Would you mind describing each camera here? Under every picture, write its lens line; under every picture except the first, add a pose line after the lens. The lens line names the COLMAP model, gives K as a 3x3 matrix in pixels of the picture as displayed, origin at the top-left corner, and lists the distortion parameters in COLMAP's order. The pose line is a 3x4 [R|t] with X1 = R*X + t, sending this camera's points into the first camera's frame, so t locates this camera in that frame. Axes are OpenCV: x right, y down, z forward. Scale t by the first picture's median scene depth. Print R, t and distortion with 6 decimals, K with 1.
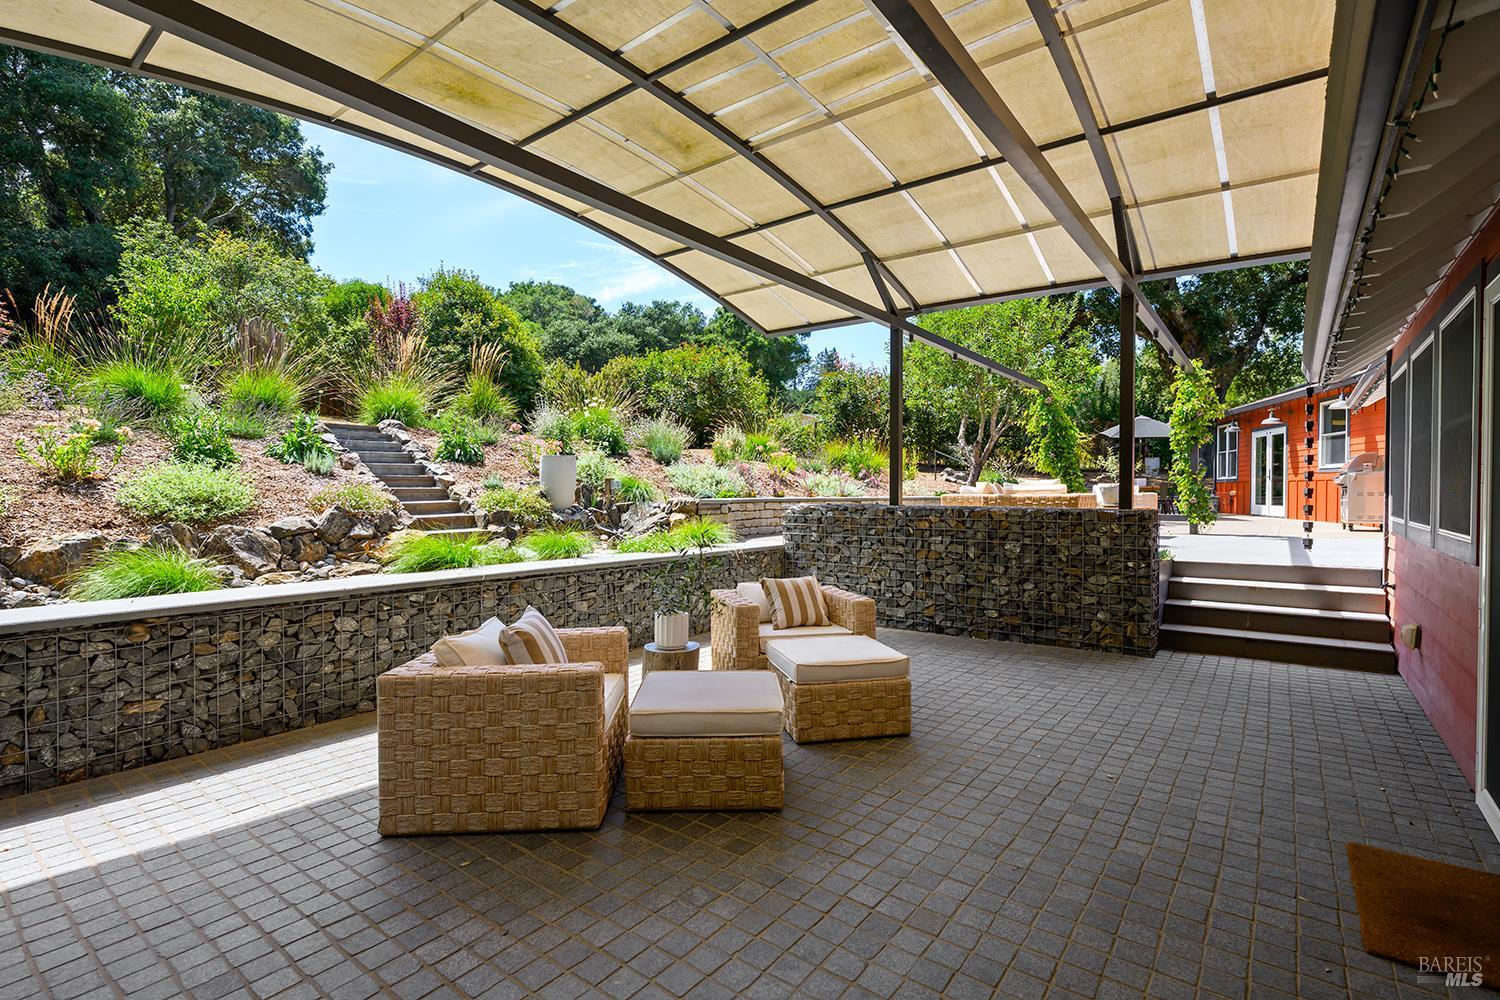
lens RADIAL K [[703.5, 0, 747.5], [0, 703.5, 496.5], [0, 0, 1]] dist [0.001241, -0.000541]
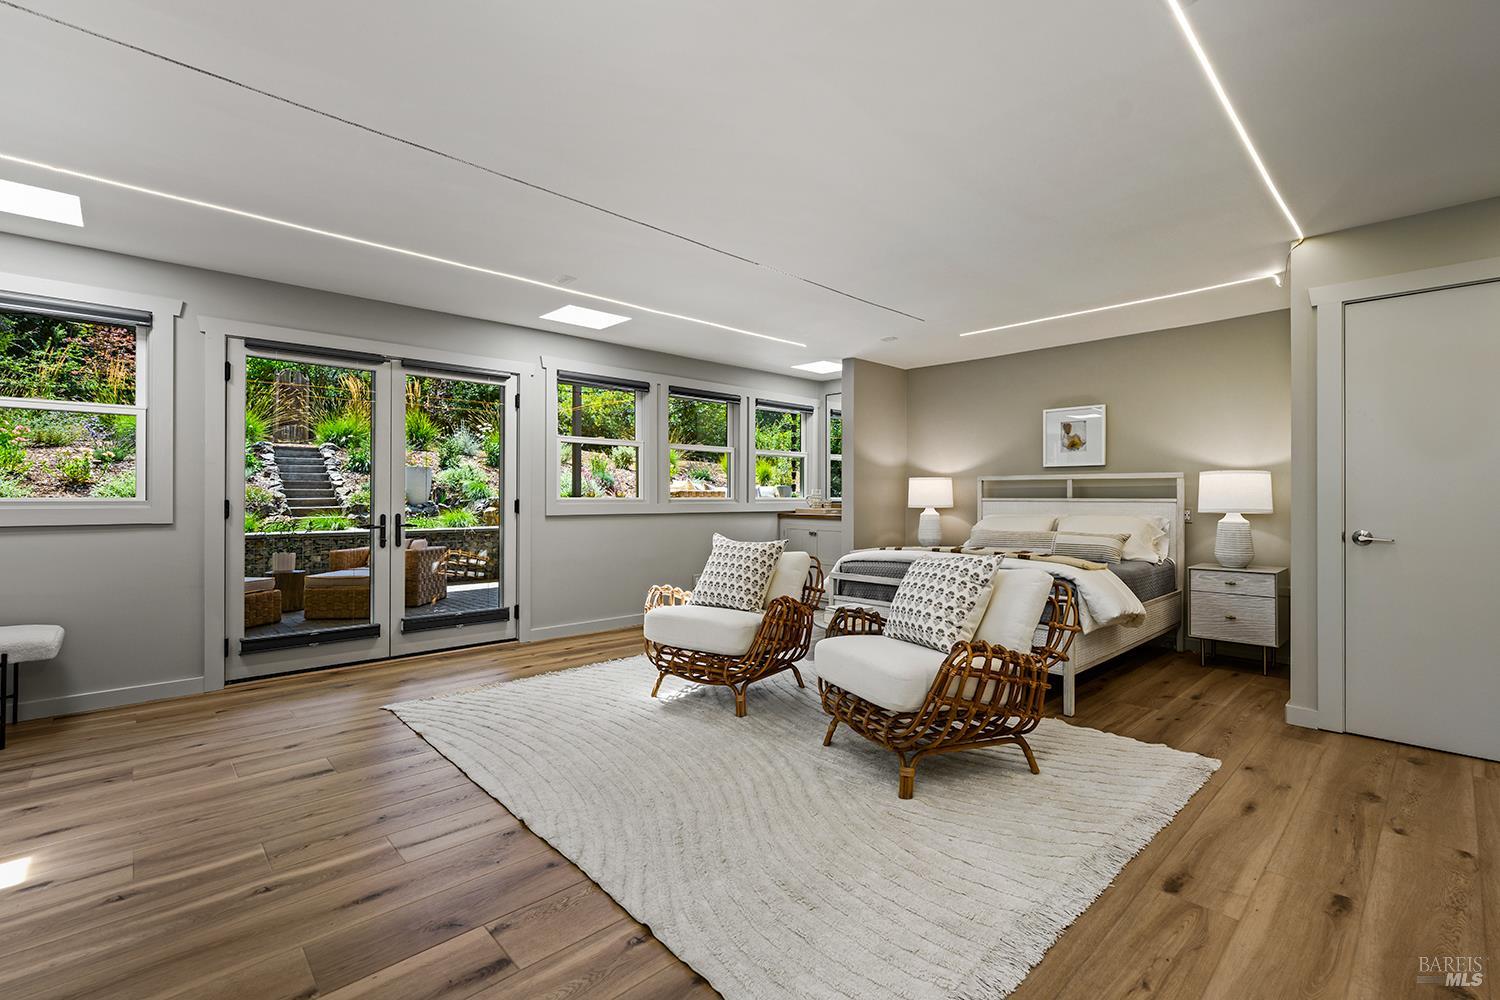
lens RADIAL K [[660.6, 0, 750.5], [0, 660.6, 495.9], [0, 0, 1]] dist [0.002534, 0.000112]
pose [[0.989984, -0.002211, -0.141164, 0.632120], [0.000376, 0.999915, -0.013026, 0.020006], [0.141181, 0.012842, 0.989900, -0.243439]]
